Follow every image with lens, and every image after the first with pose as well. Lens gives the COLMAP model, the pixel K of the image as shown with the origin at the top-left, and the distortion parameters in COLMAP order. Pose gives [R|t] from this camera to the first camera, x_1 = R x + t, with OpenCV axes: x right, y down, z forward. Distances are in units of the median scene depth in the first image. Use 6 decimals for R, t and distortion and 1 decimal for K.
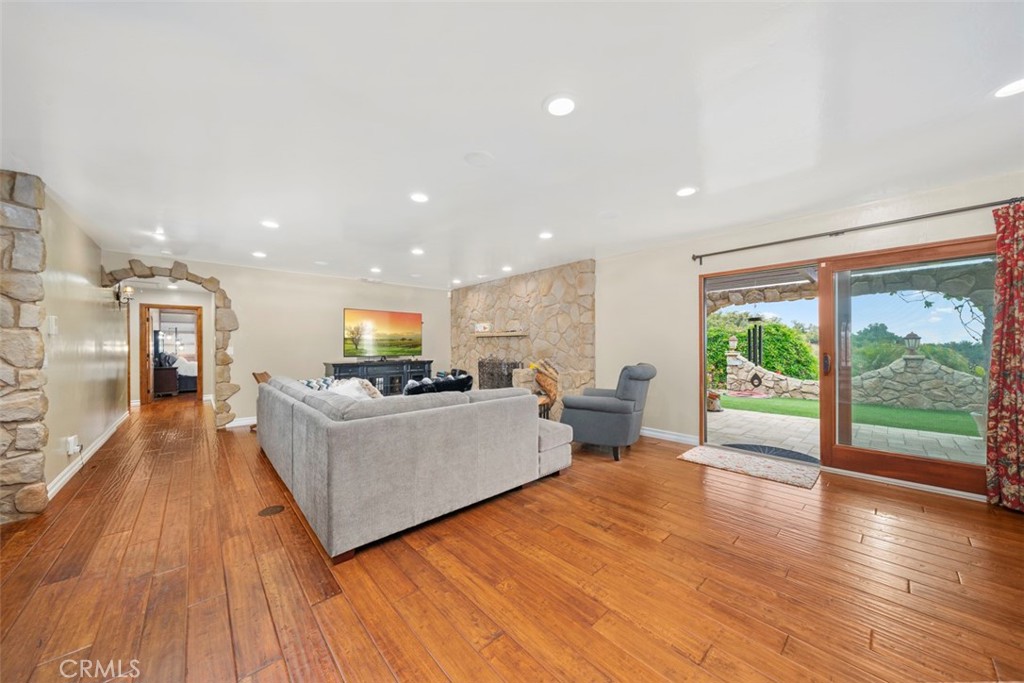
lens RADIAL K [[346.8, 0, 512.0], [0, 346.8, 341.5], [0, 0, 1]] dist [-0.000478, -0.000003]
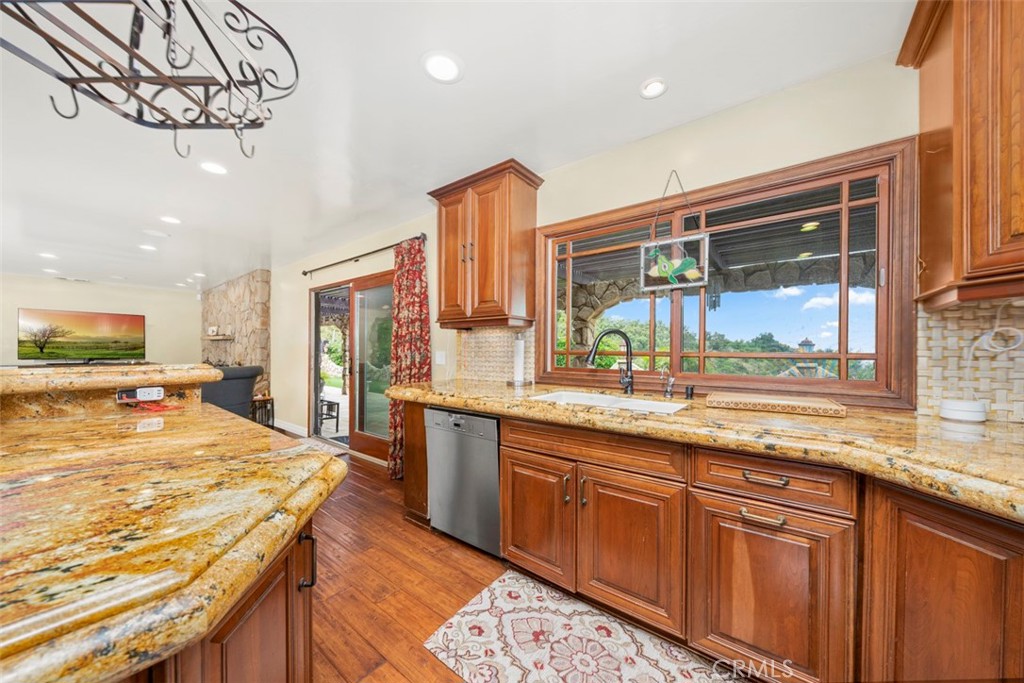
lens RADIAL K [[358.4, 0, 508.7], [0, 358.4, 352.3], [0, 0, 1]] dist [-0.000959, -0.000102]
pose [[0.986411, 0.012126, 0.163847, 0.702697], [-0.014254, 0.999829, 0.011816, -0.004370], [-0.163676, -0.013991, 0.986415, -0.184601]]
